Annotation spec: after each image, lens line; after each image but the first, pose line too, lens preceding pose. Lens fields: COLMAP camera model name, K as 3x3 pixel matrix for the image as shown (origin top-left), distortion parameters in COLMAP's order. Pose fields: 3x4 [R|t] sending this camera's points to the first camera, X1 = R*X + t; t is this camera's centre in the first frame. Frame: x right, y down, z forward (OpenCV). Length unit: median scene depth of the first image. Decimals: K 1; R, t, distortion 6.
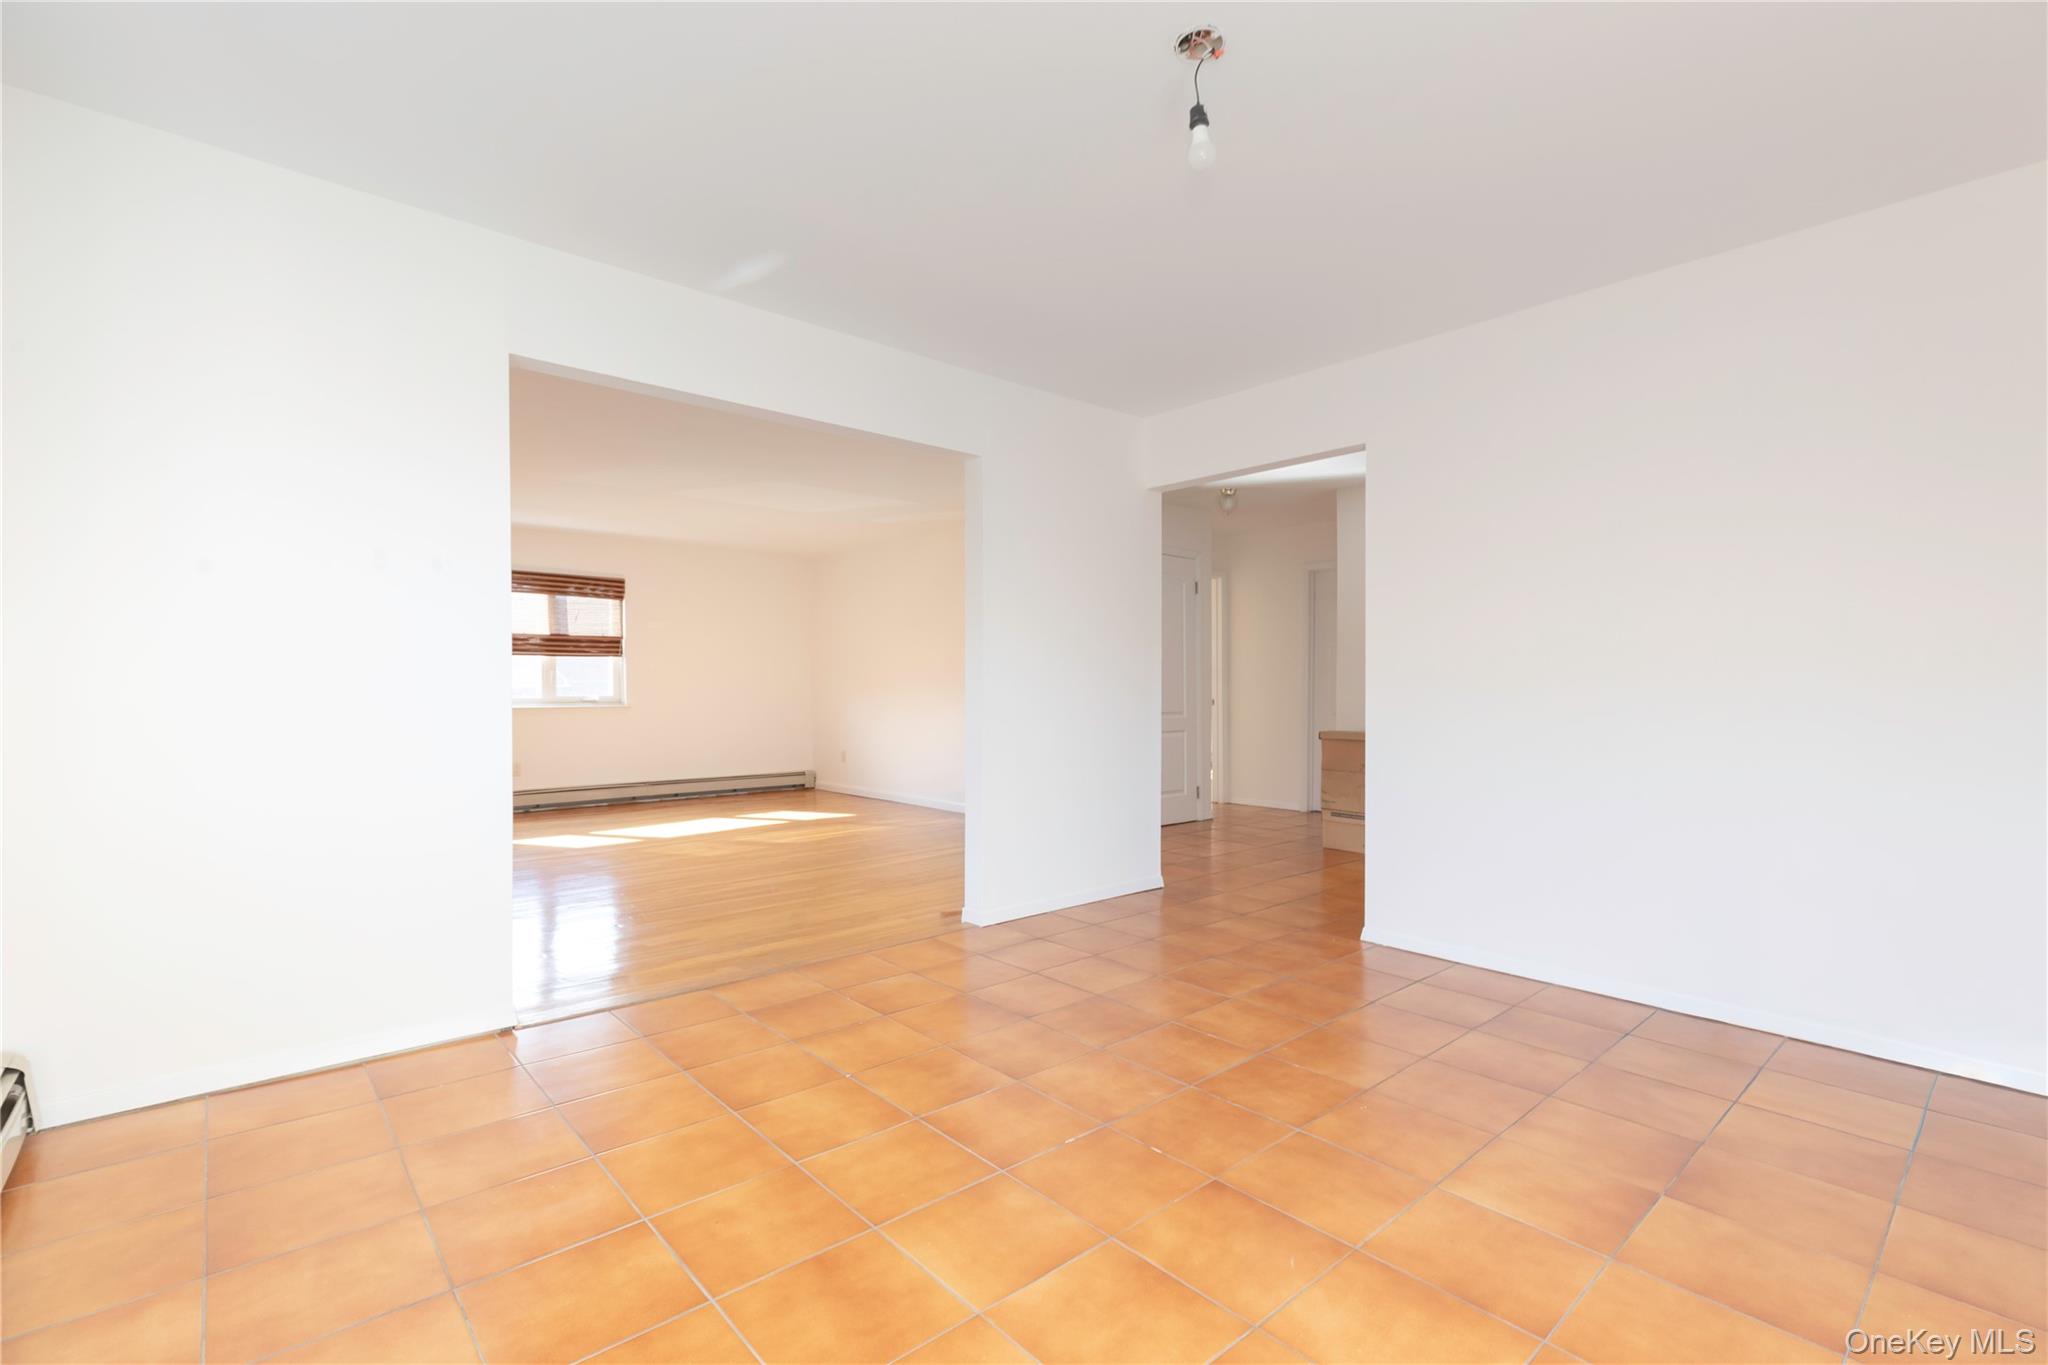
lens RADIAL K [[939.2, 0, 1051.2], [0, 939.2, 679.6], [0, 0, 1]] dist [0.002258, -0.000067]
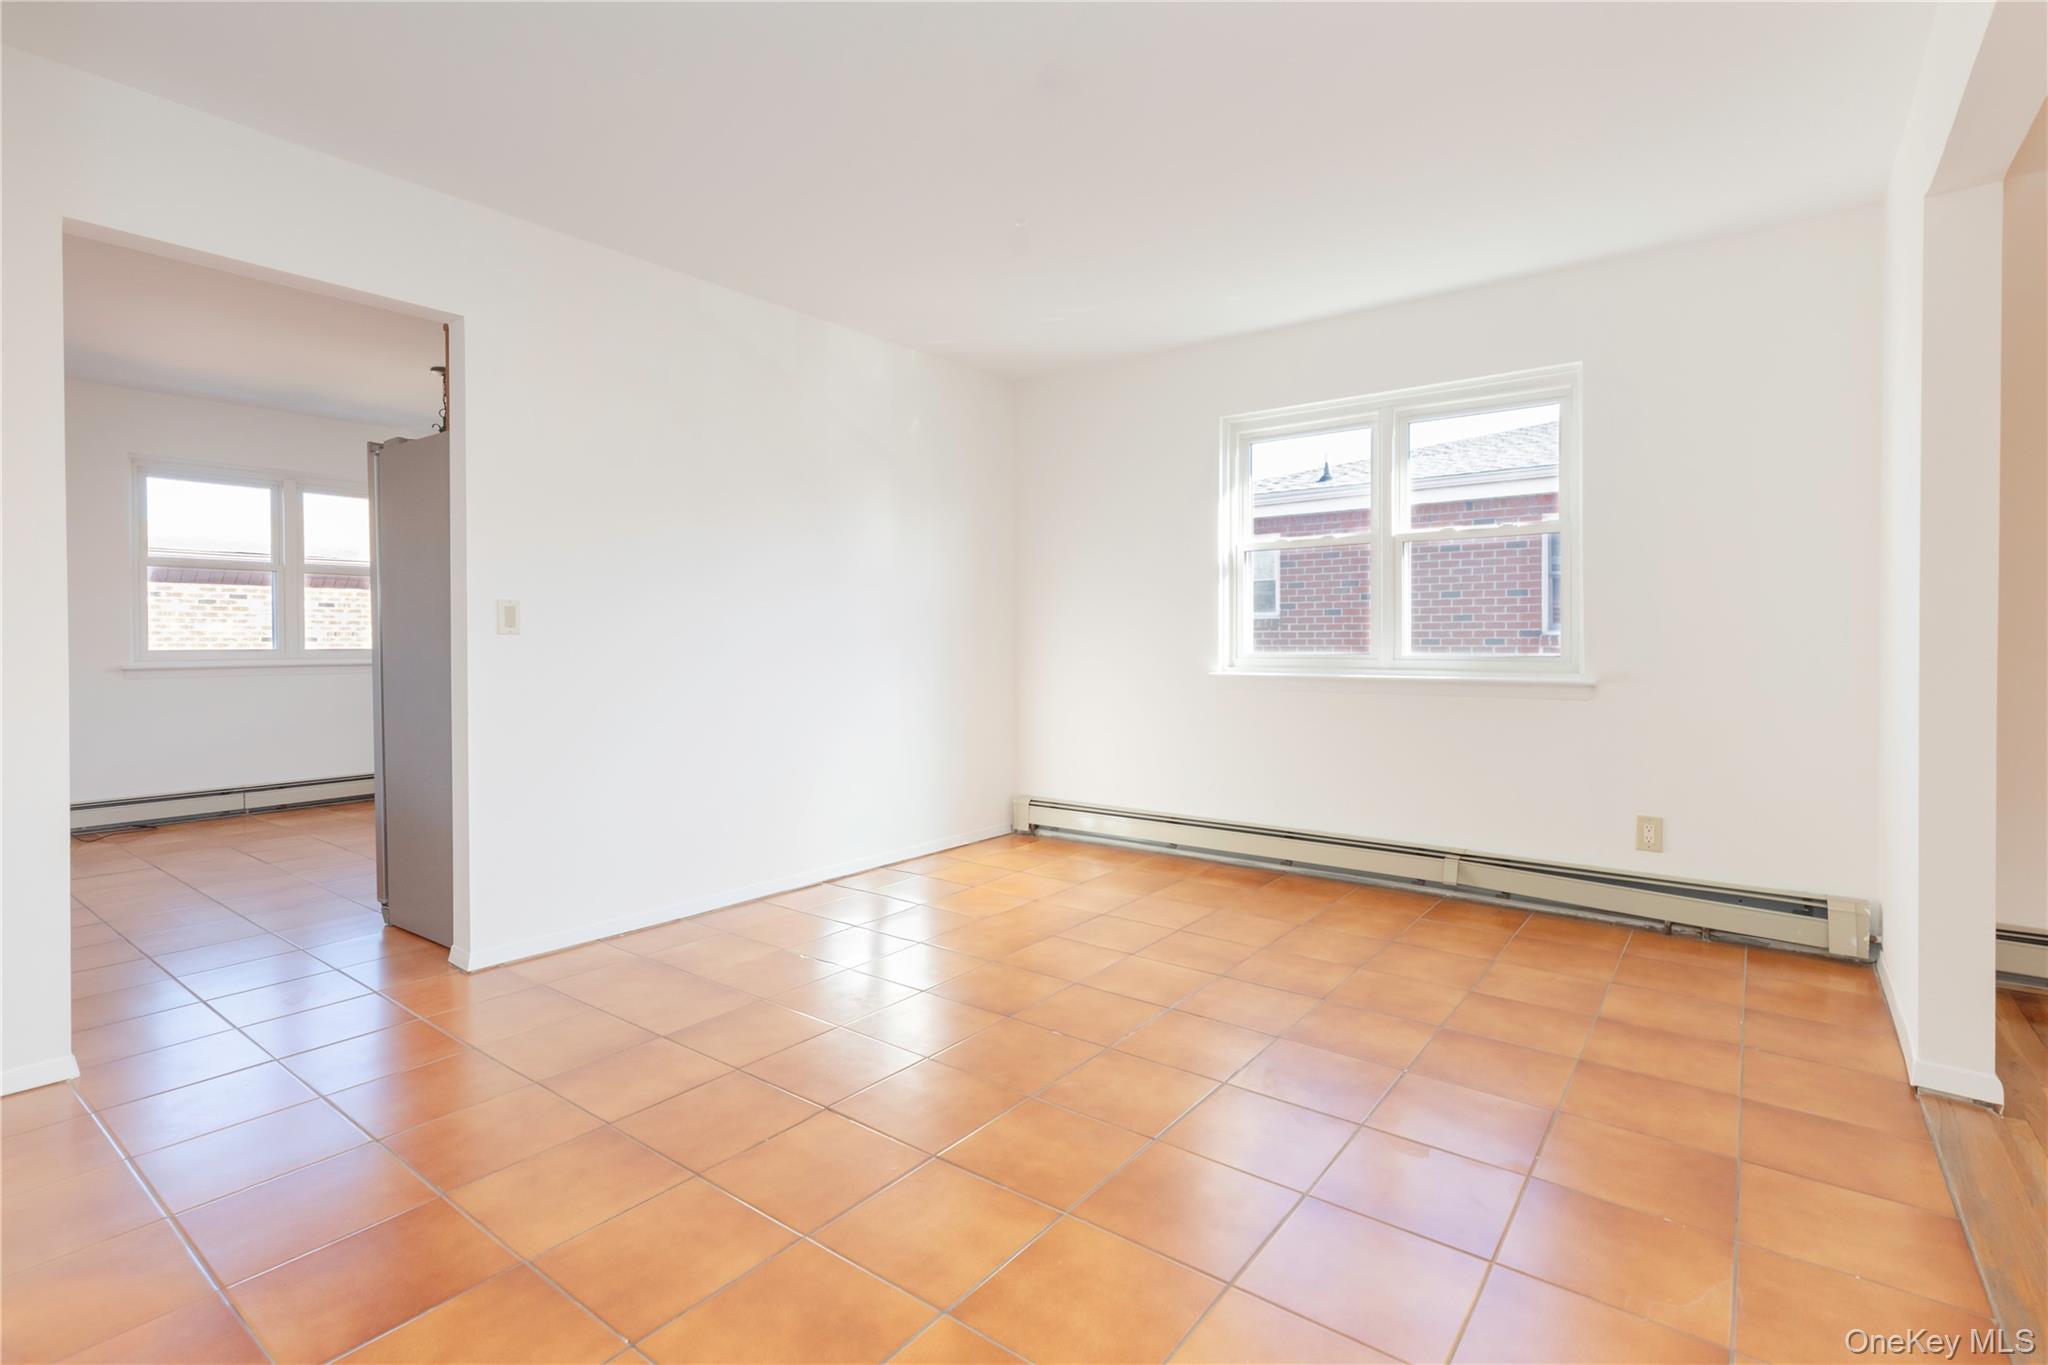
lens RADIAL K [[939.2, 0, 1051.2], [0, 939.2, 679.6], [0, 0, 1]] dist [0.002258, -0.000067]
pose [[-0.983371, 0.002673, -0.181586, 0.304836], [-0.002471, 0.999602, 0.028093, 0.025311], [0.181589, 0.028075, -0.982974, 1.965441]]
